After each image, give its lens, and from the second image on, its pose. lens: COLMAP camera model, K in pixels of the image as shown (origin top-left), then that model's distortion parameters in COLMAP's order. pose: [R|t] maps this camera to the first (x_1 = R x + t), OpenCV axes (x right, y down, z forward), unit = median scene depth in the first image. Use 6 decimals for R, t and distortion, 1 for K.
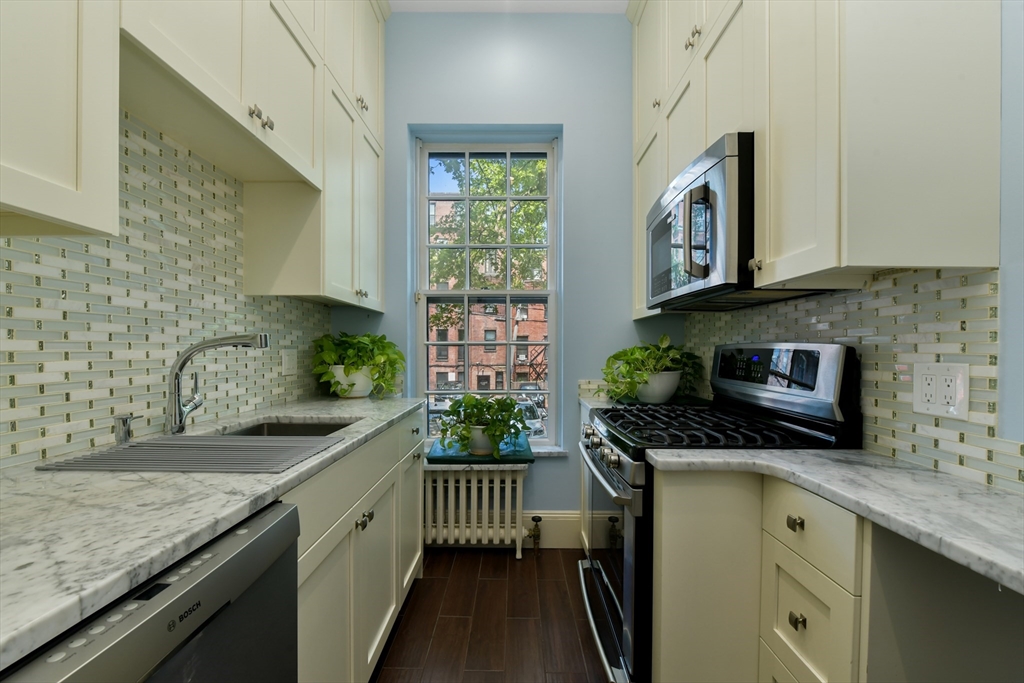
lens RADIAL K [[412.7, 0, 514.6], [0, 412.7, 355.0], [0, 0, 1]] dist [-0.014926, -0.000138]
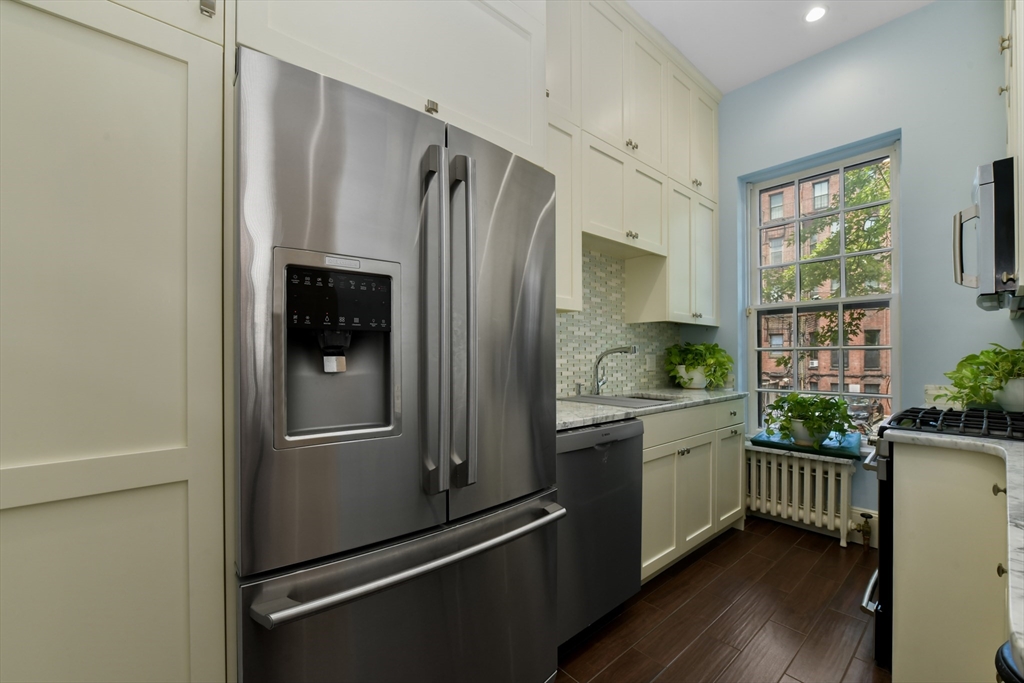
lens RADIAL K [[412.7, 0, 514.6], [0, 412.7, 355.0], [0, 0, 1]] dist [-0.014926, -0.000138]
pose [[0.657401, -0.004818, -0.753525, 0.285609], [-0.007258, 0.999893, -0.012726, 0.011281], [0.753506, 0.013835, 0.657296, -0.412574]]
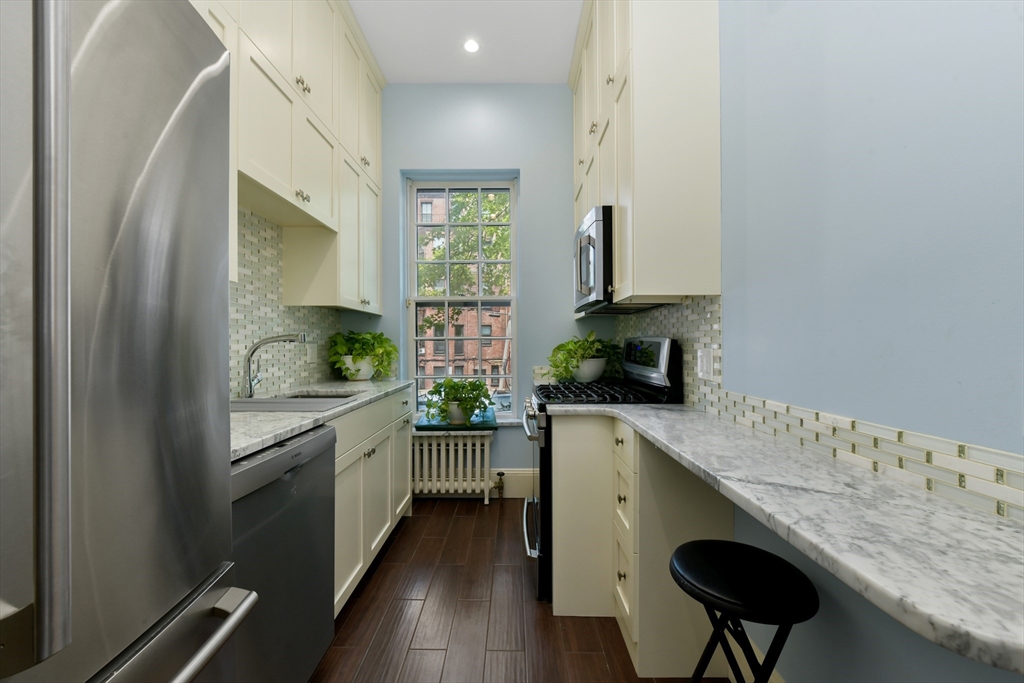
lens RADIAL K [[407.1, 0, 513.2], [0, 407.1, 343.6], [0, 0, 1]] dist [-0.014072, -0.000231]
pose [[0.999969, -0.006730, 0.004043, 0.104525], [0.006786, 0.999878, -0.014047, 0.007984], [-0.003948, 0.014074, 0.999893, -0.324479]]
